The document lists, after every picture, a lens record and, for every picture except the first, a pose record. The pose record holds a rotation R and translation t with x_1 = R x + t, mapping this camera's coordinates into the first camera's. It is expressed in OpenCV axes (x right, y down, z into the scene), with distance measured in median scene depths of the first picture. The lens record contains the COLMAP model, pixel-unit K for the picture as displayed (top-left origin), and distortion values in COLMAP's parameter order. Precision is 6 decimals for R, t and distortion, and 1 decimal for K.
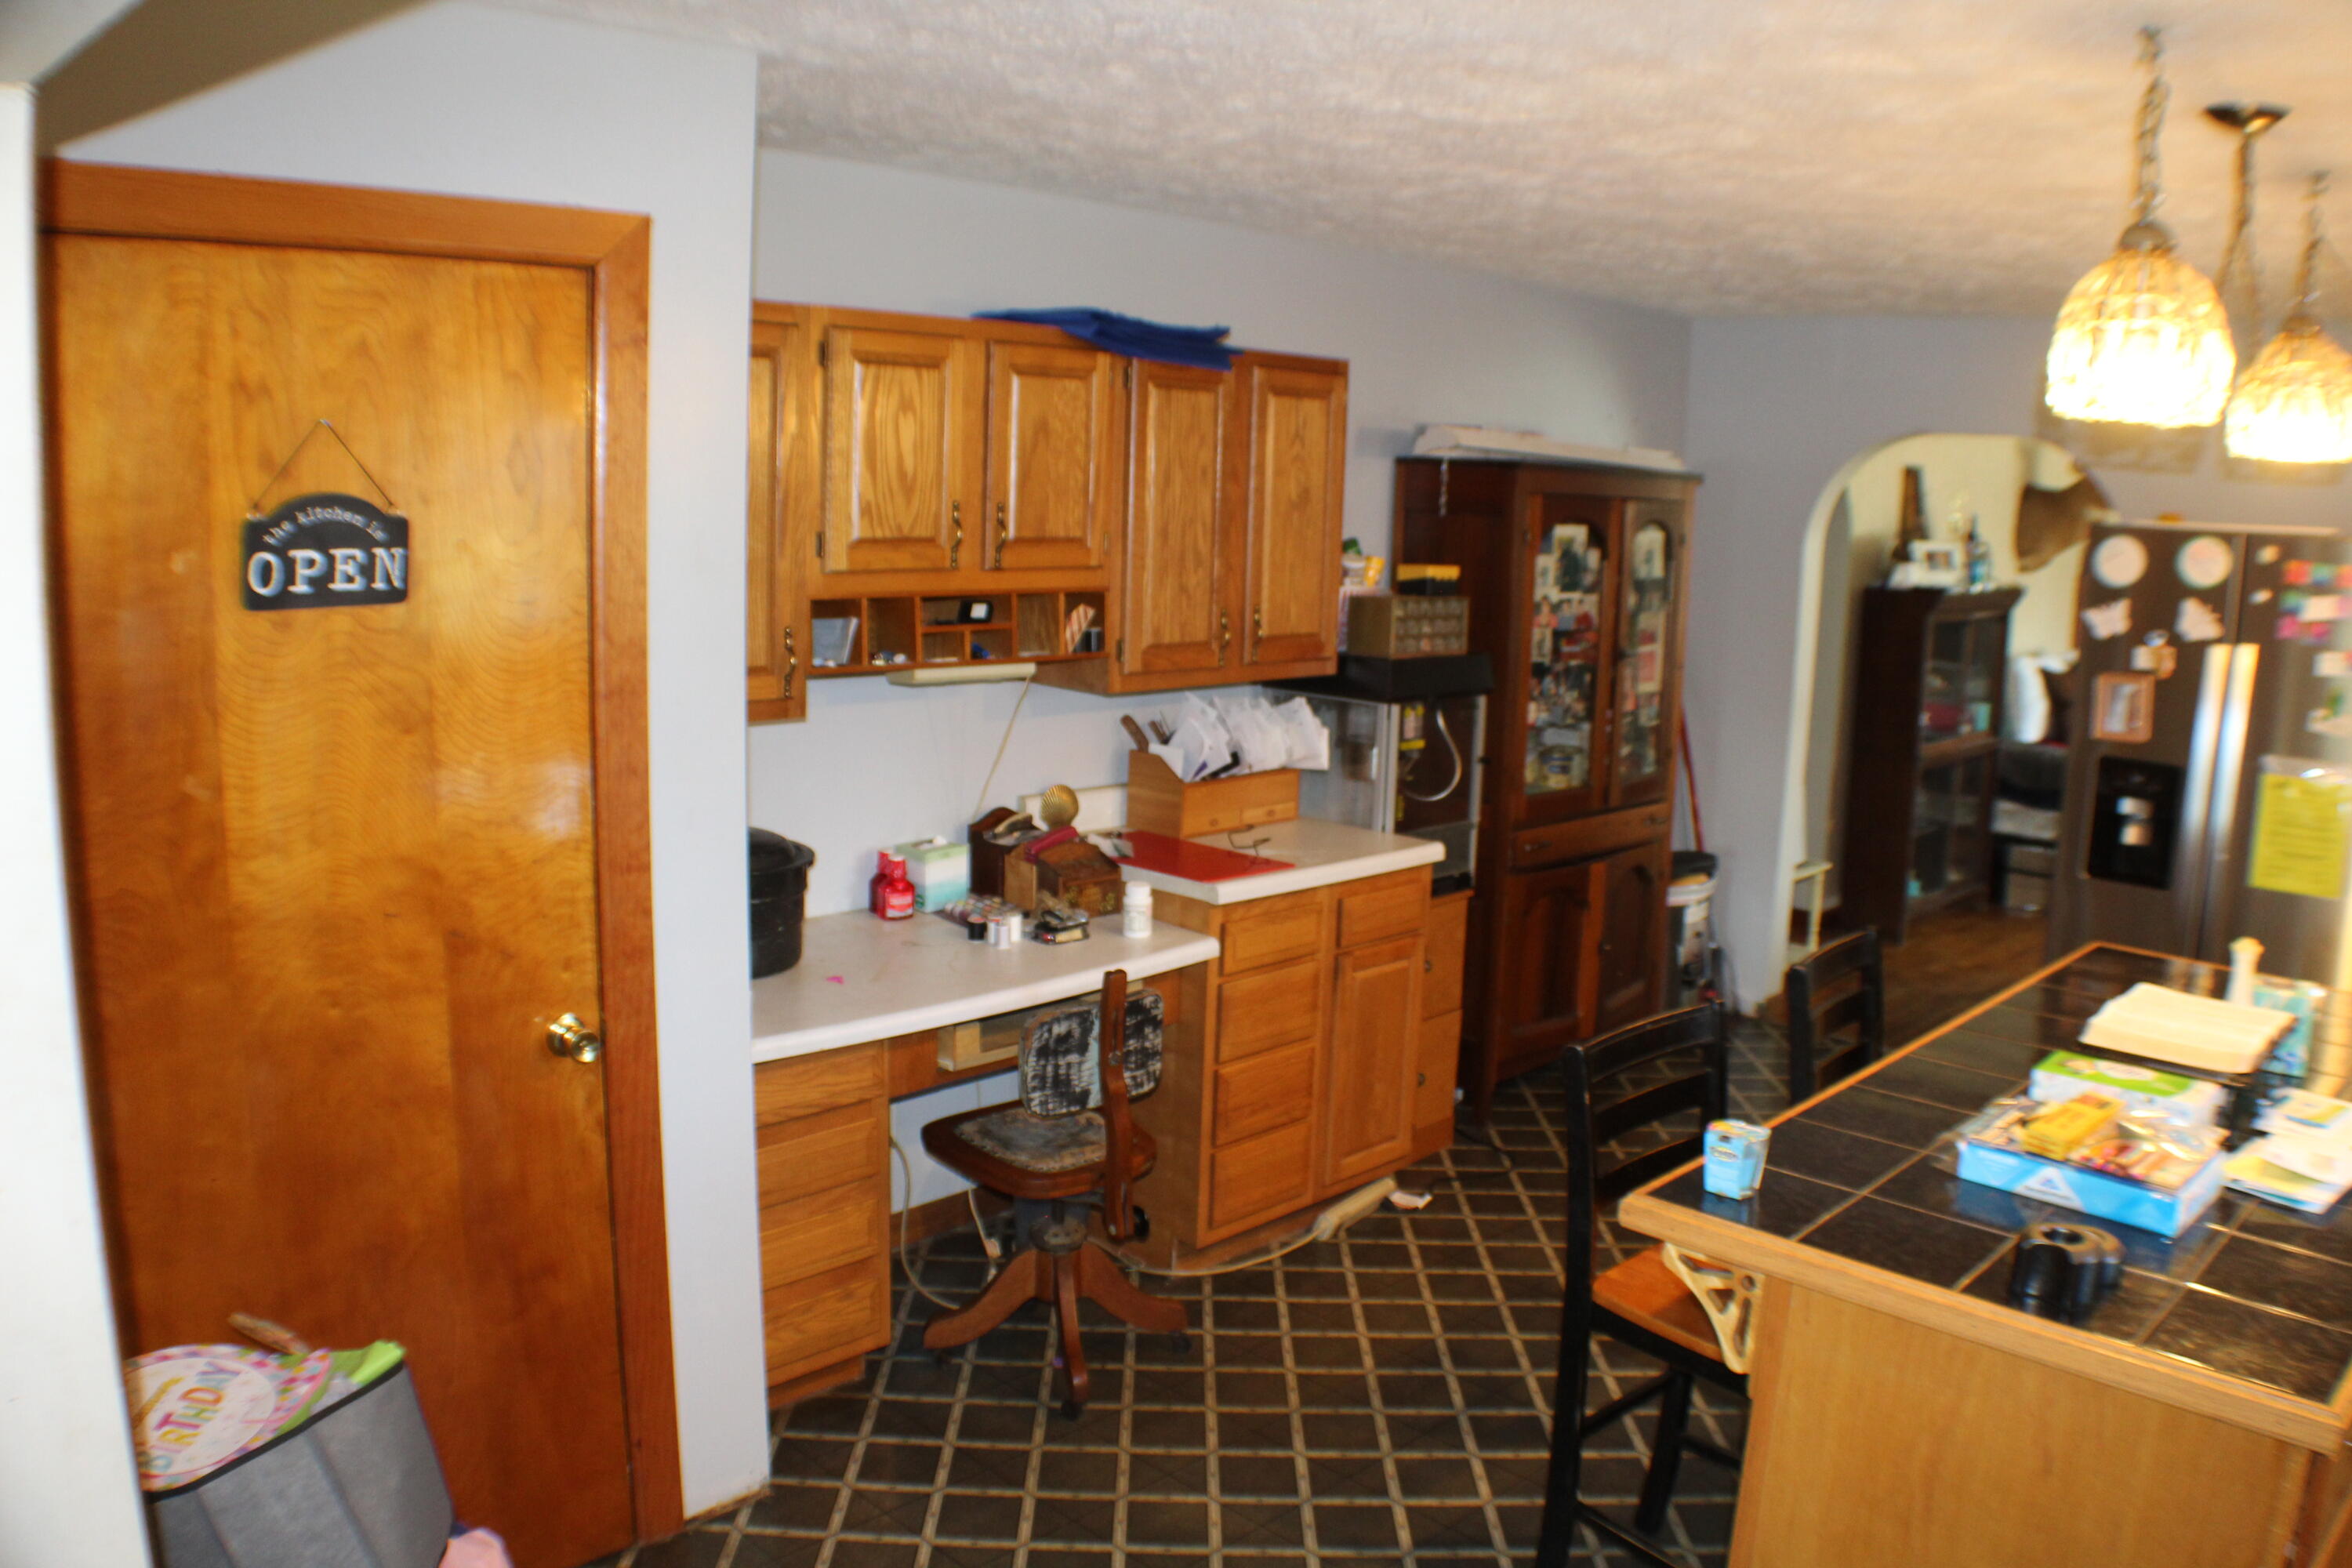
lens RADIAL K [[1816.9, 0, 1210.8], [0, 1816.9, 784.9], [0, 0, 1]] dist [-0.218688, 0.084510]
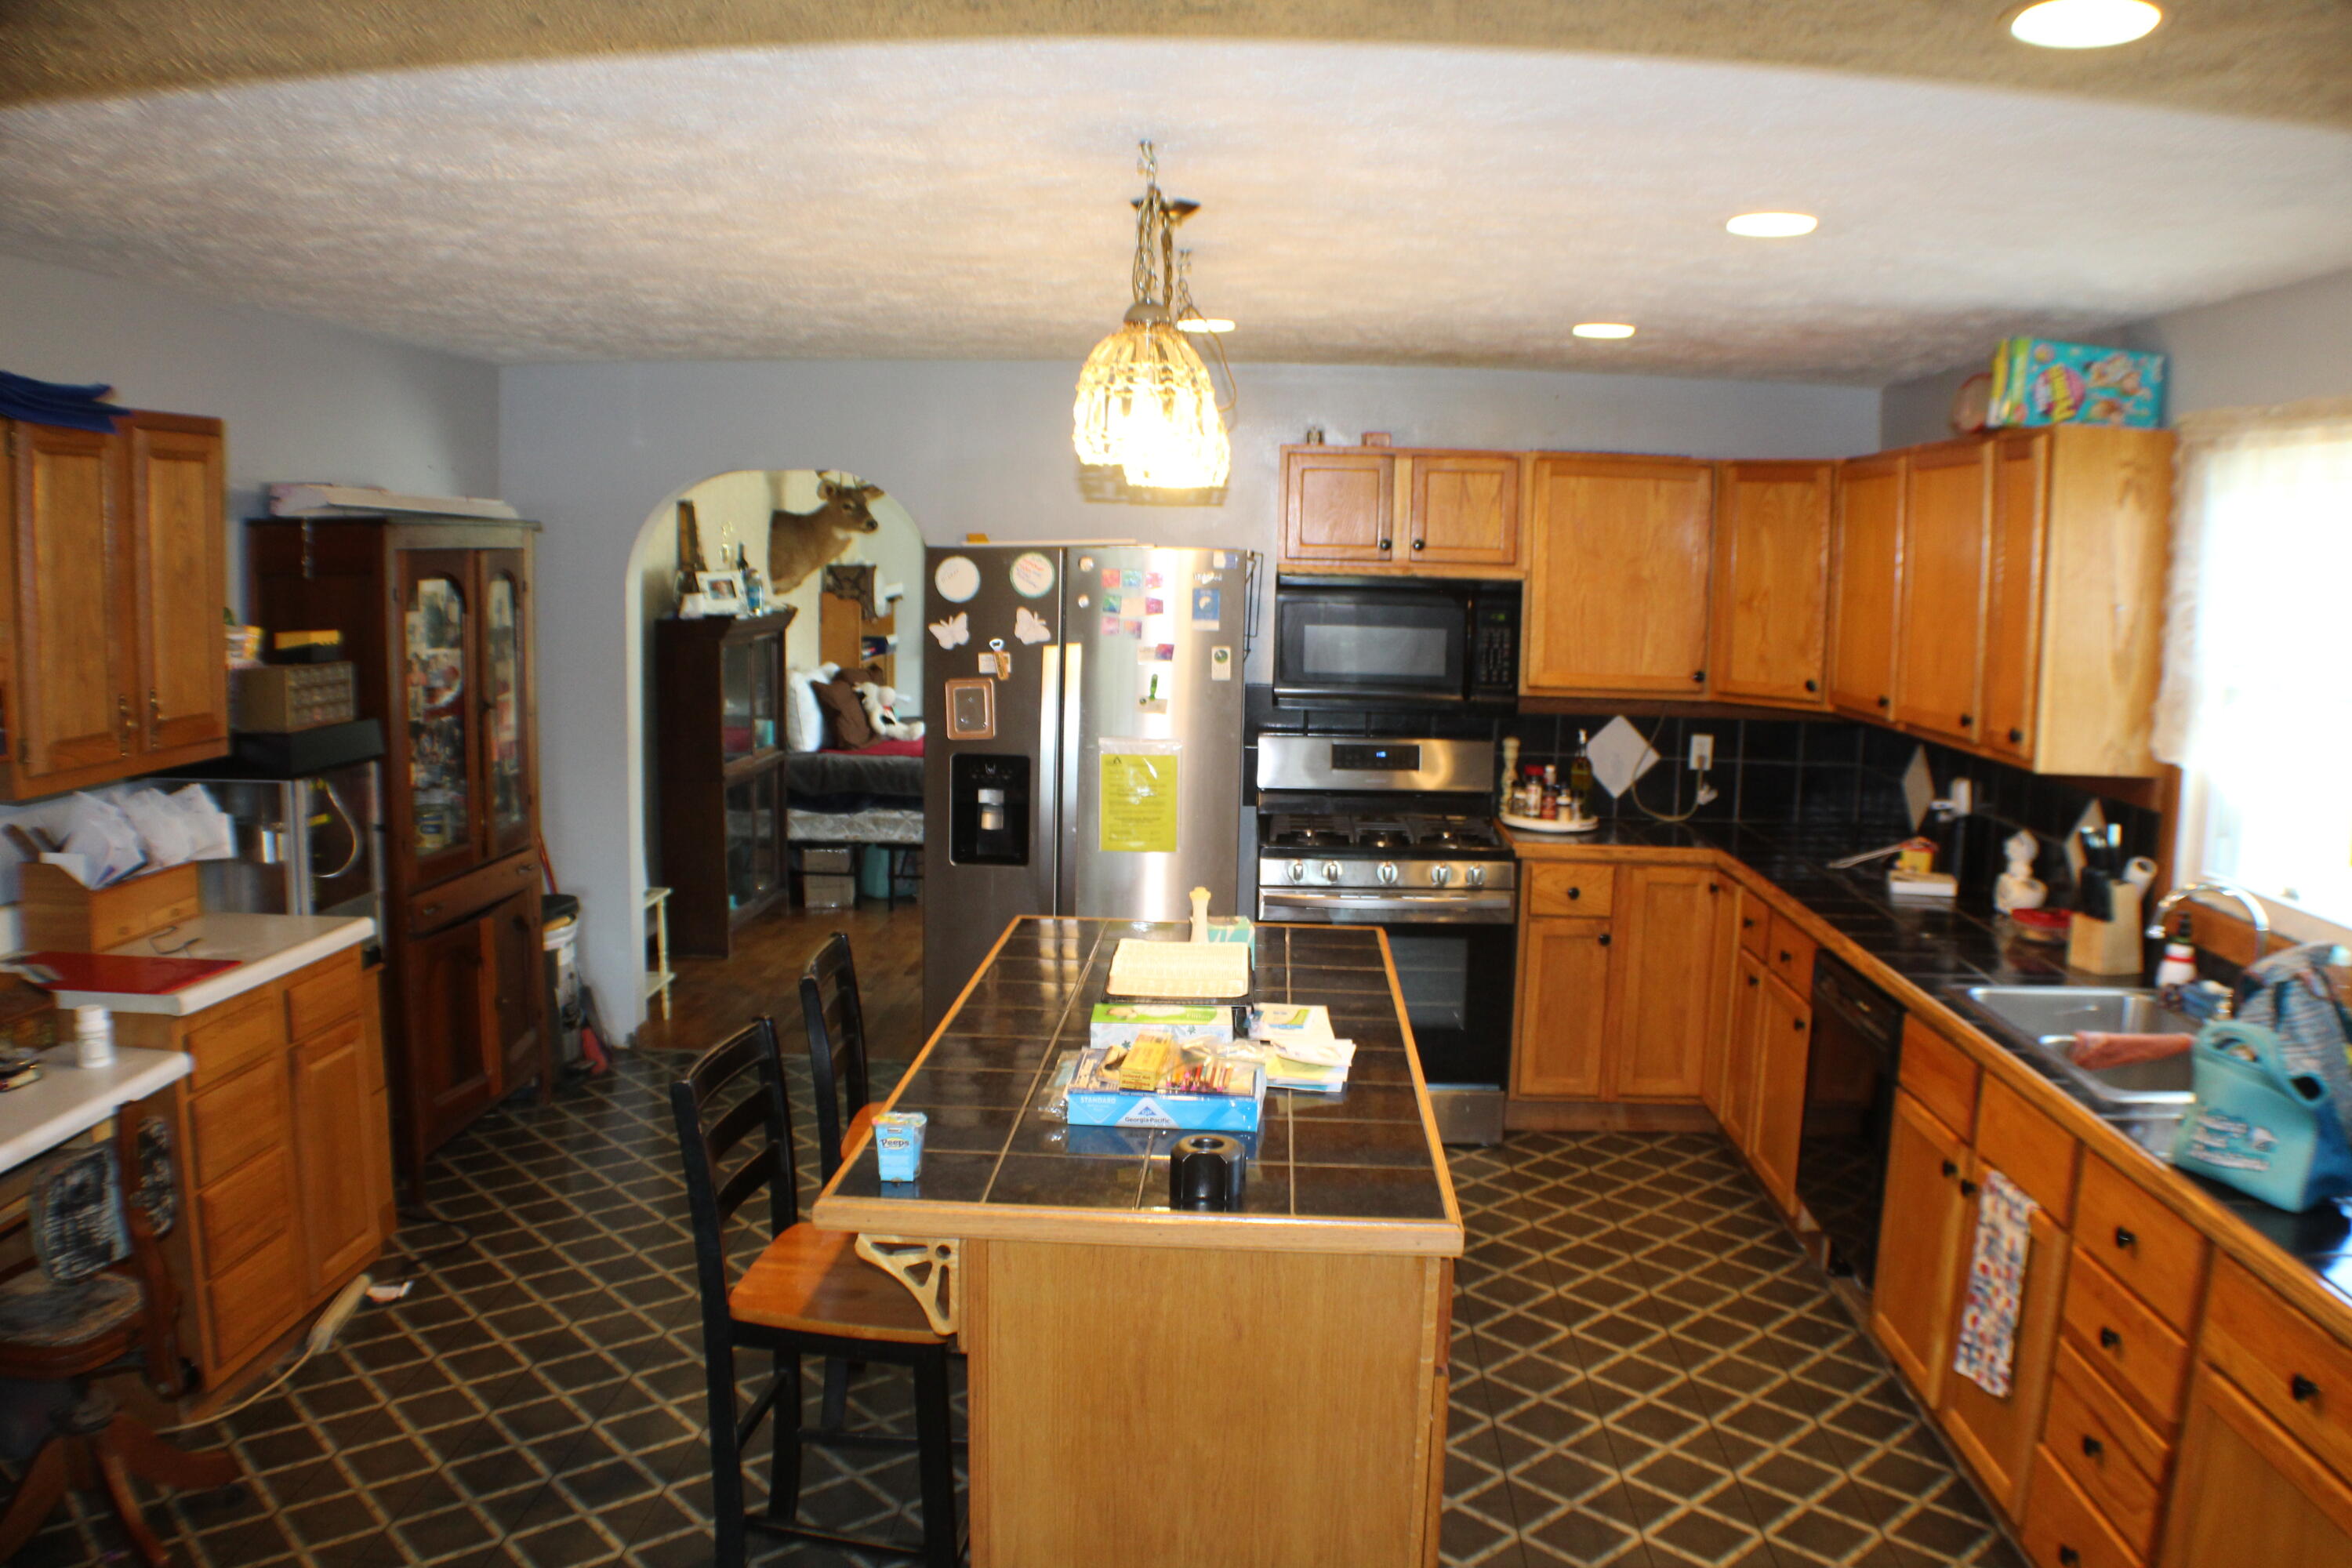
lens RADIAL K [[1816.9, 0, 1210.8], [0, 1816.9, 784.9], [0, 0, 1]] dist [-0.218688, 0.084510]
pose [[0.745516, -0.107599, 0.657745, -0.139481], [0.119138, 0.992502, 0.027325, -0.009956], [-0.655753, 0.057991, 0.752745, 0.011420]]
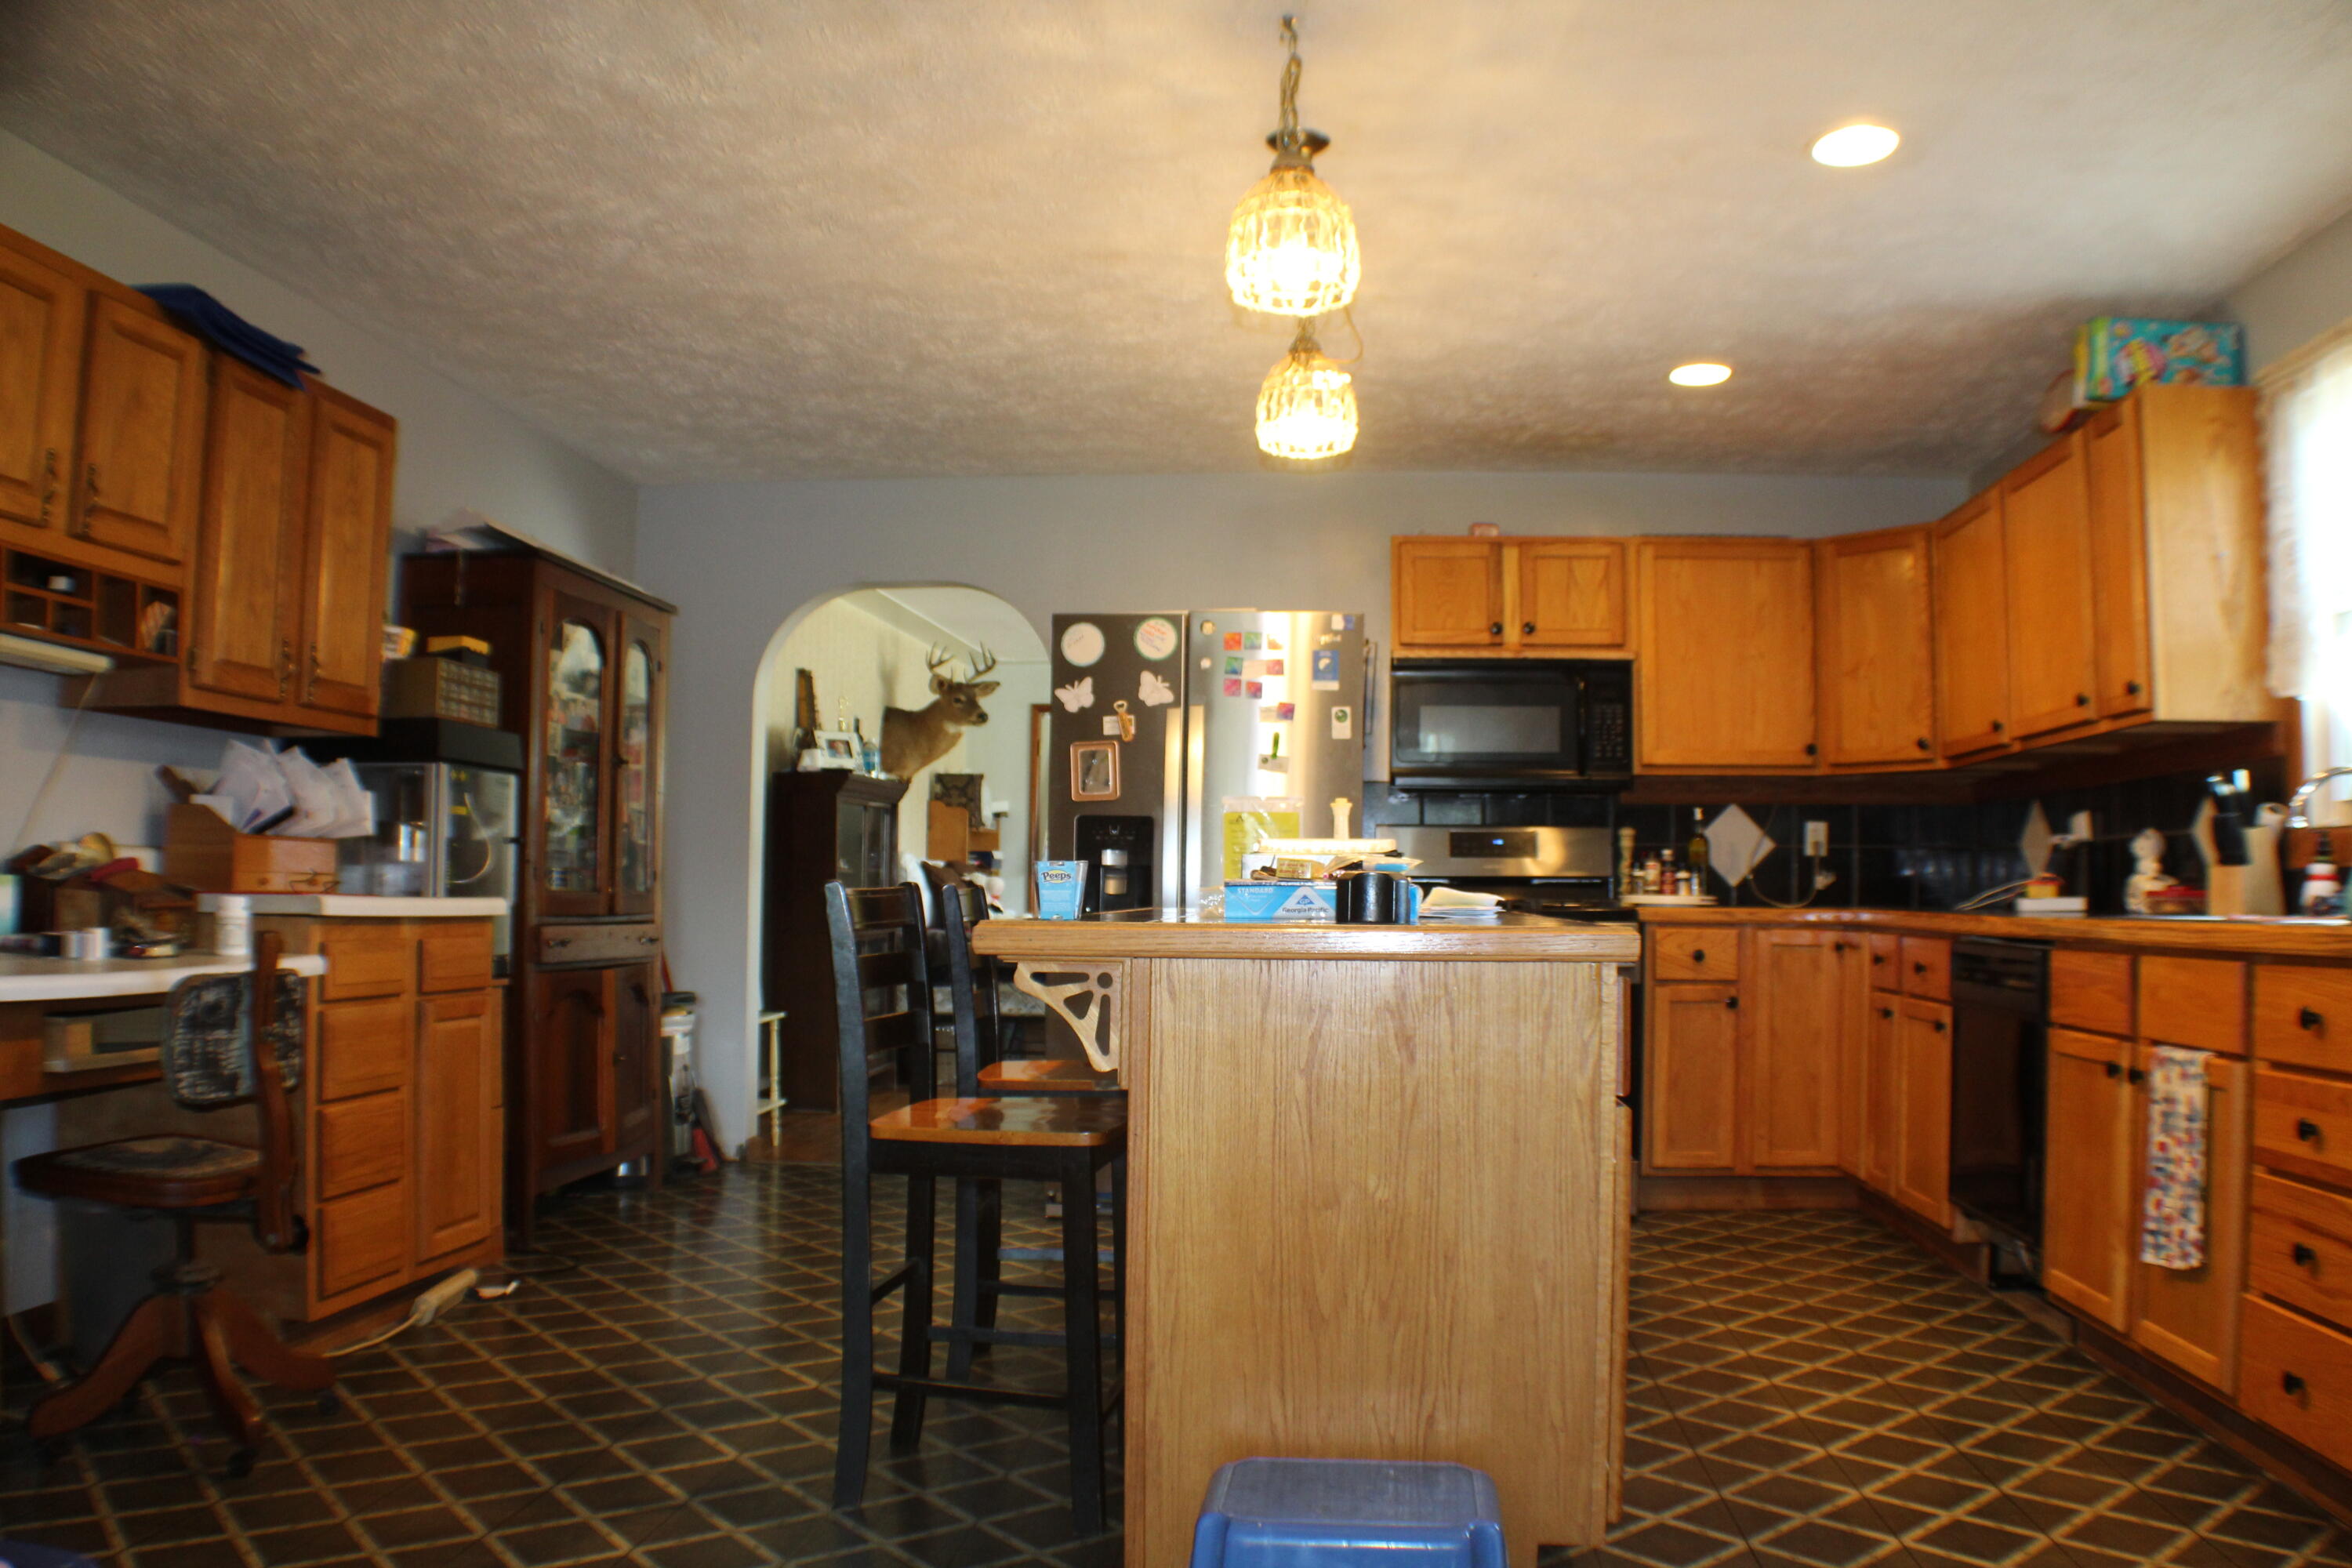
lens RADIAL K [[1816.9, 0, 1210.8], [0, 1816.9, 784.9], [0, 0, 1]] dist [-0.218688, 0.084510]
pose [[0.775811, 0.008326, 0.630911, -0.175600], [0.126080, 0.977702, -0.167939, 0.182221], [-0.618241, 0.209834, 0.757462, 0.043936]]
